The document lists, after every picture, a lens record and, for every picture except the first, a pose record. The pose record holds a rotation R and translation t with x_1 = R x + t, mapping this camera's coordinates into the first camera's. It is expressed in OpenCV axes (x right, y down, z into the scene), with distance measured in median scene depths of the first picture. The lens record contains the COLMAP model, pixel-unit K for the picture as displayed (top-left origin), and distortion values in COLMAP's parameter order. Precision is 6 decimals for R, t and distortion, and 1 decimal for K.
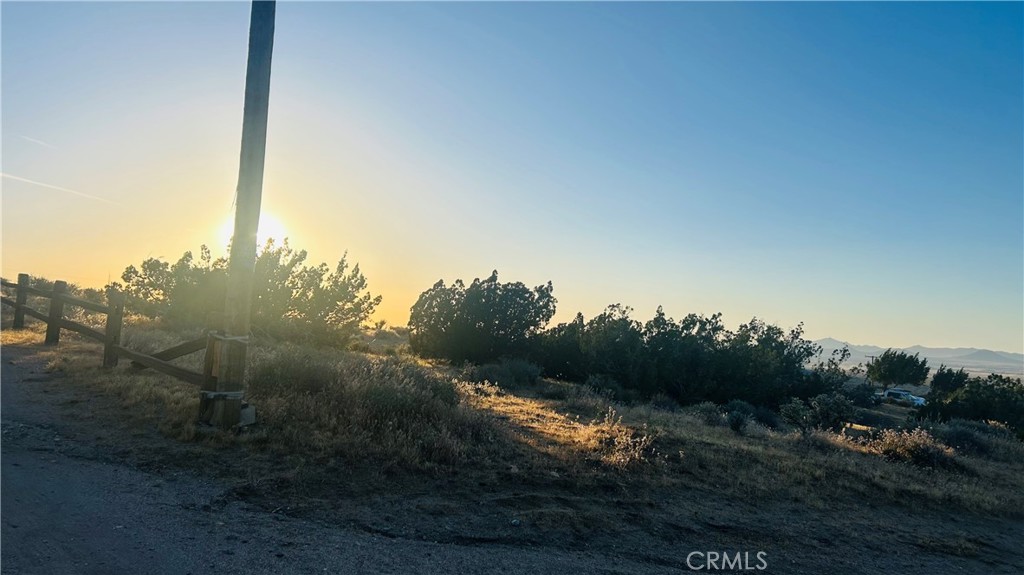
lens RADIAL K [[770.5, 0, 512.0], [0, 770.5, 287.5], [0, 0, 1]] dist [0.103572, -0.115933]
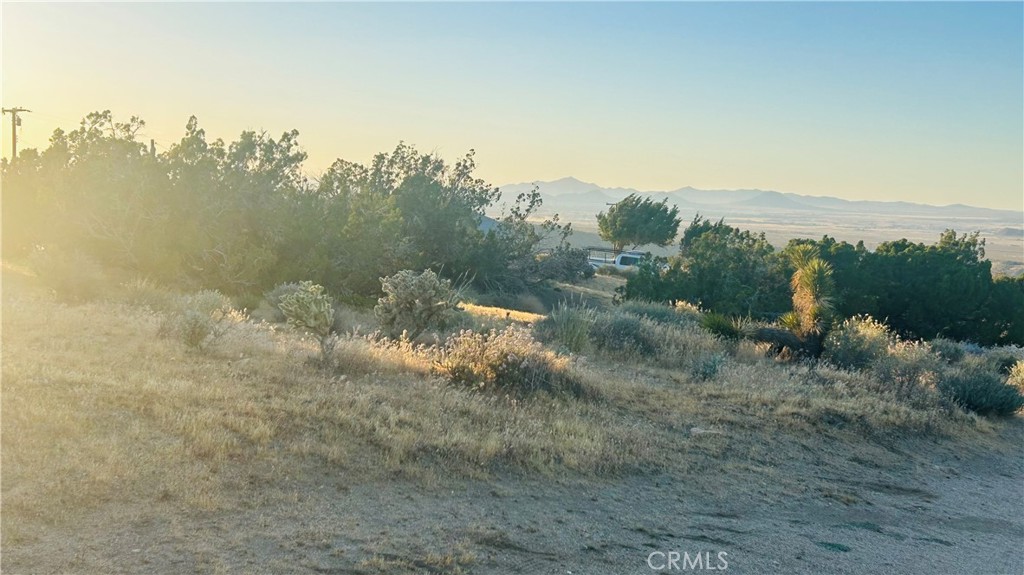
lens RADIAL K [[1276.5, 0, 512.0], [0, 1276.5, 287.5], [0, 0, 1]] dist [0.089688, -0.003117]
pose [[0.941619, -0.035682, 0.334783, 0.092937], [-0.014444, 0.989171, 0.146054, 0.007047], [-0.336369, -0.142363, 0.930907, 0.062186]]
